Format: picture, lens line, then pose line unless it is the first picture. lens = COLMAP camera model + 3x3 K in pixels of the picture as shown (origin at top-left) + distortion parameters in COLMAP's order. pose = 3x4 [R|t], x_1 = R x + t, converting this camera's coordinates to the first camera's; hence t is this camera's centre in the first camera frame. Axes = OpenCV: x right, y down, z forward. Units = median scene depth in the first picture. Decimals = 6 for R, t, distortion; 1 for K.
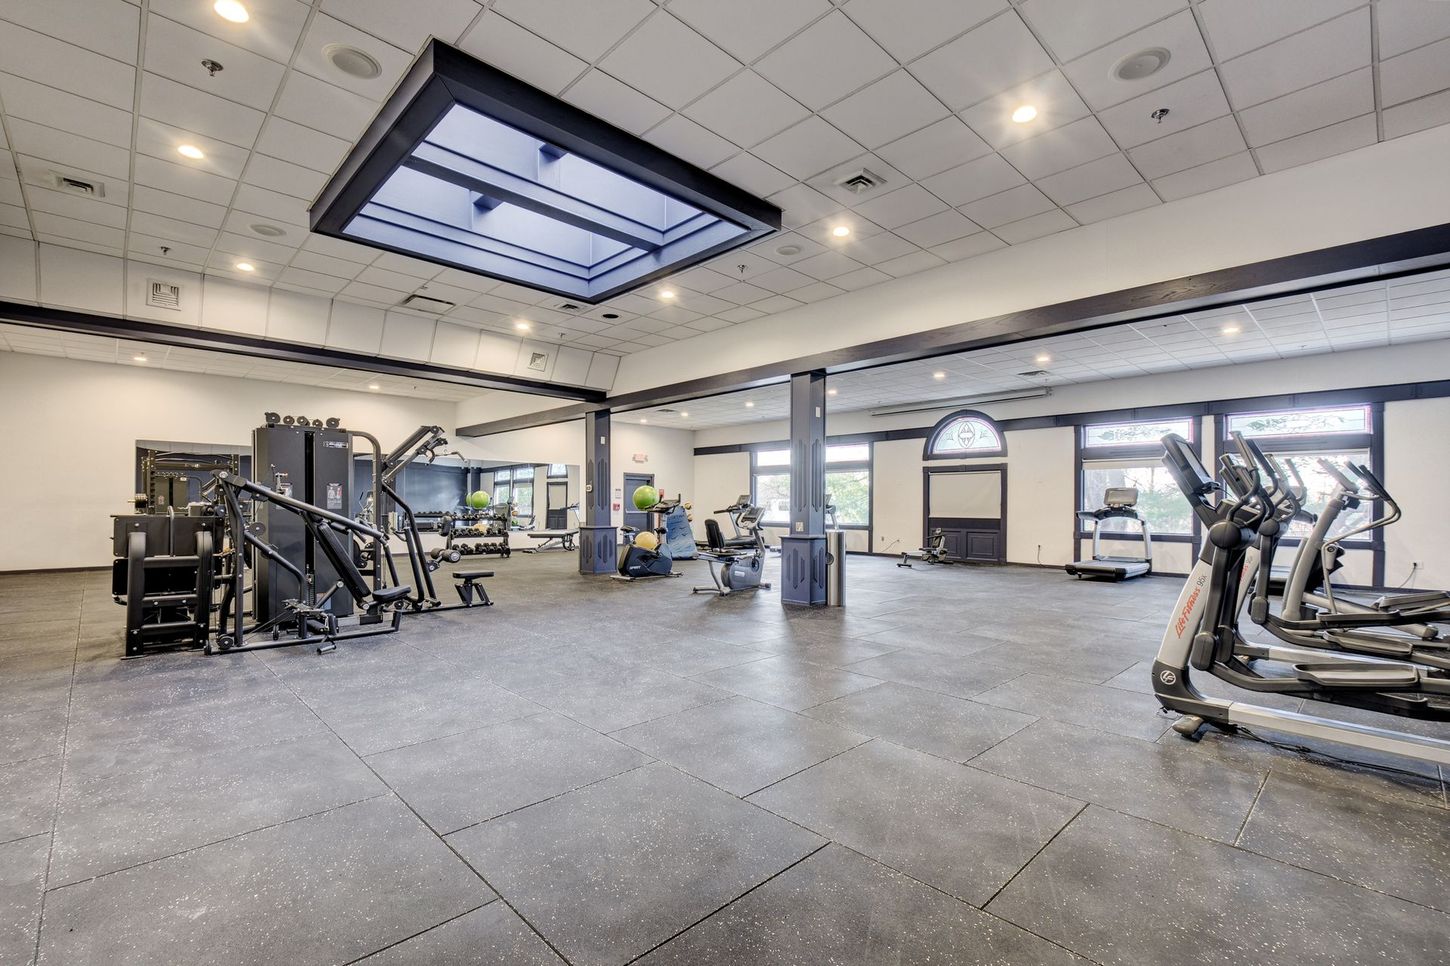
lens RADIAL K [[647.9, 0, 736.8], [0, 647.9, 515.6], [0, 0, 1]] dist [0.008006, -0.003476]
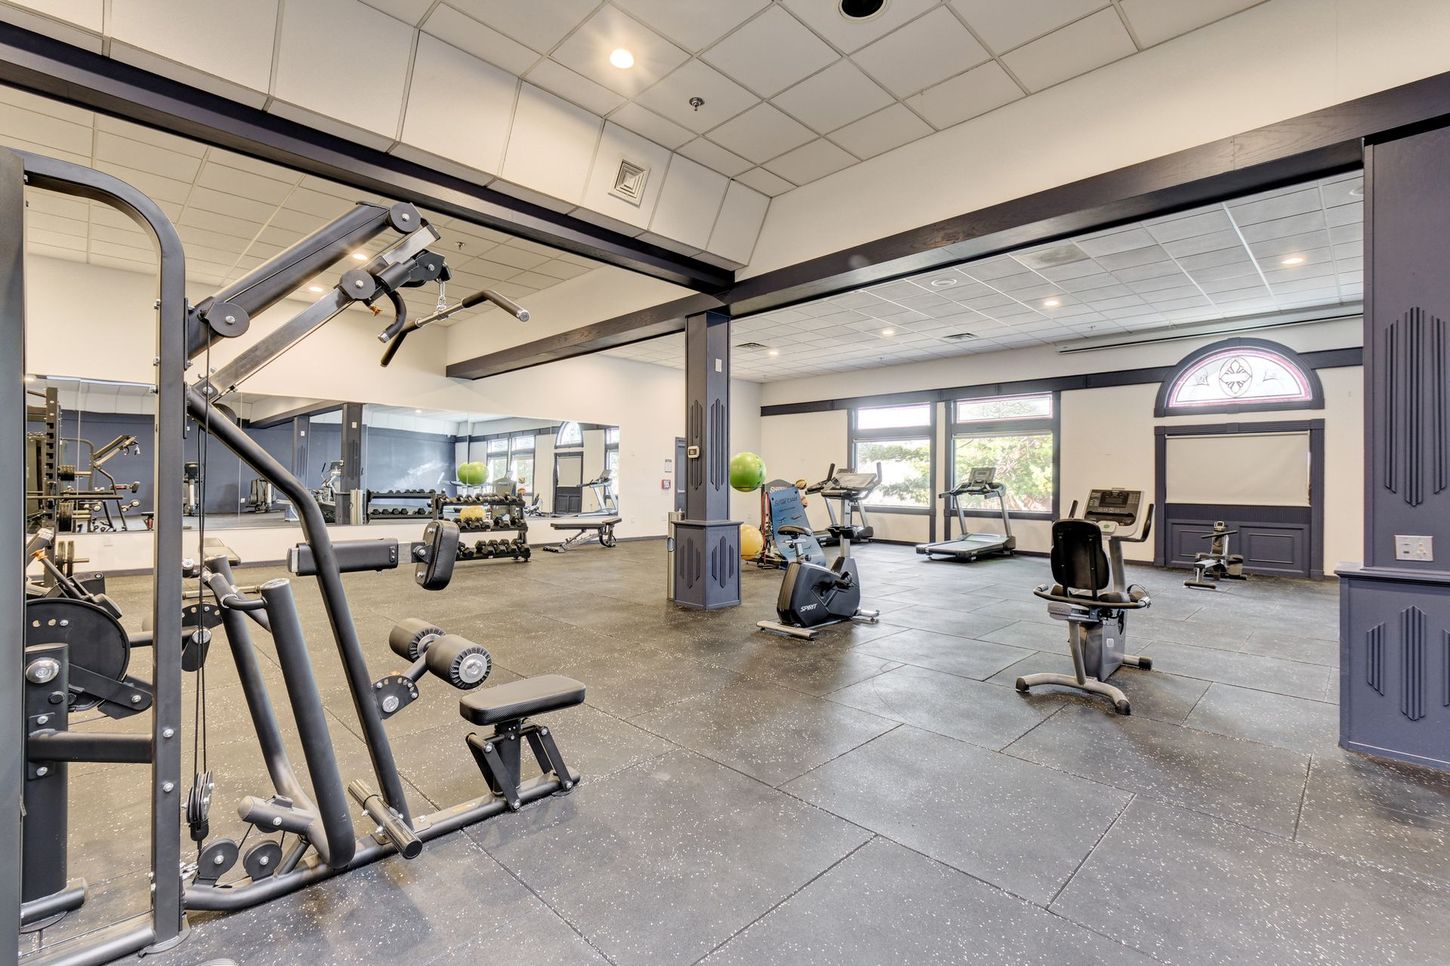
lens RADIAL K [[647.9, 0, 725.2], [0, 647.9, 484.8], [0, 0, 1]] dist [0.008006, -0.003476]
pose [[0.999944, 0.005577, 0.009022, -0.161827], [-0.005472, 0.999917, -0.011643, -0.006040], [-0.009086, 0.011593, 0.999892, 0.353888]]
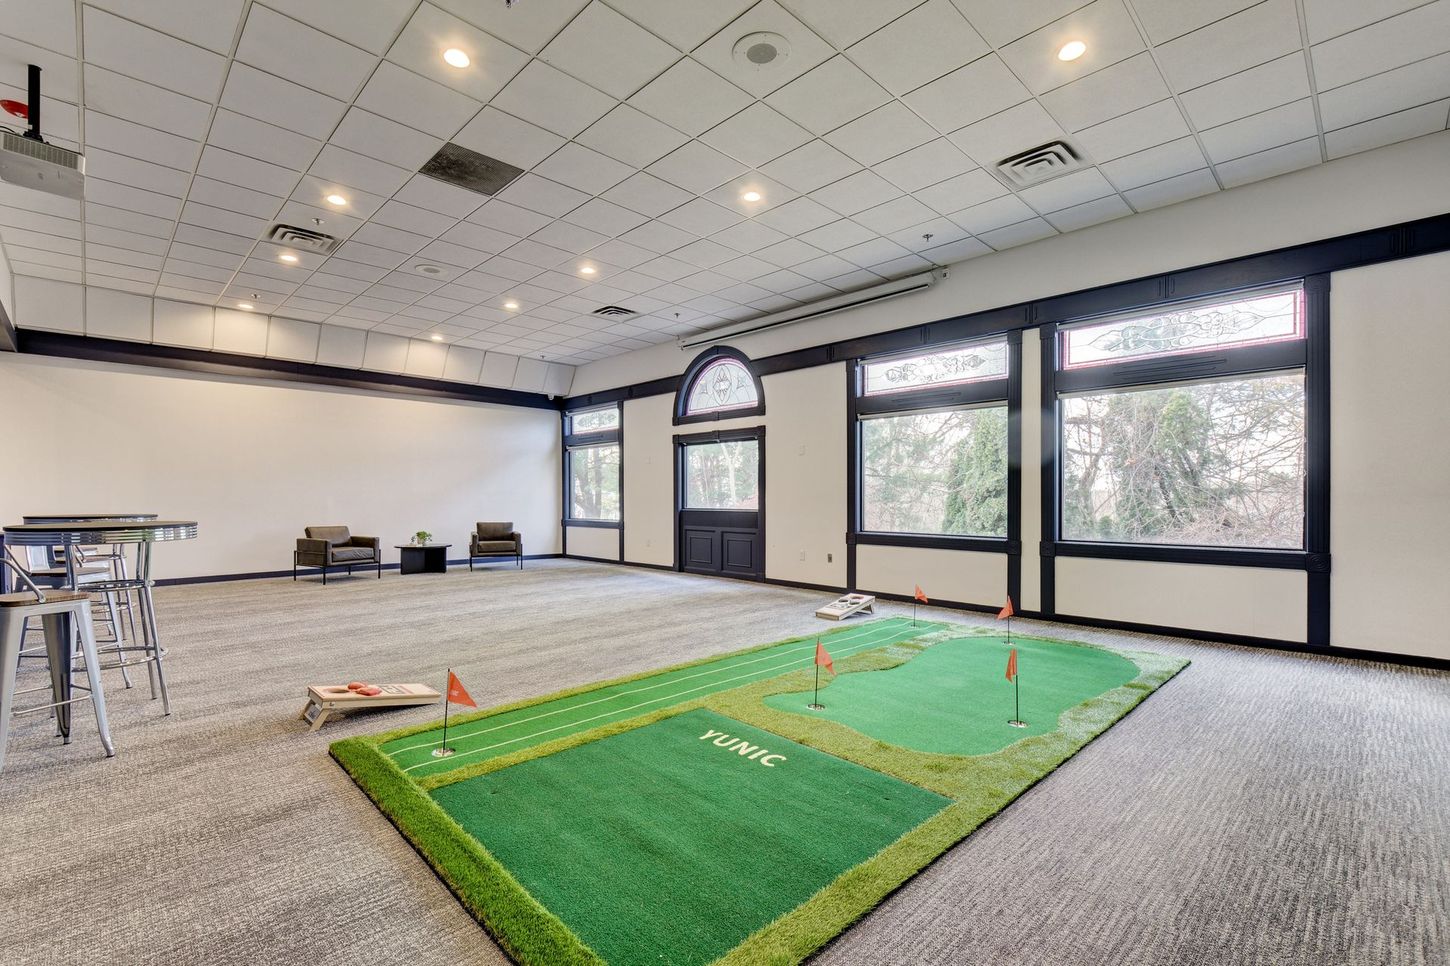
lens RADIAL K [[647.9, 0, 726.9], [0, 647.9, 499.3], [0, 0, 1]] dist [0.008006, -0.003476]
pose [[0.999963, -0.008291, -0.002418, 0.358489], [0.008252, 0.999840, -0.015886, 0.003306], [0.002549, 0.015865, 0.999871, 0.336027]]
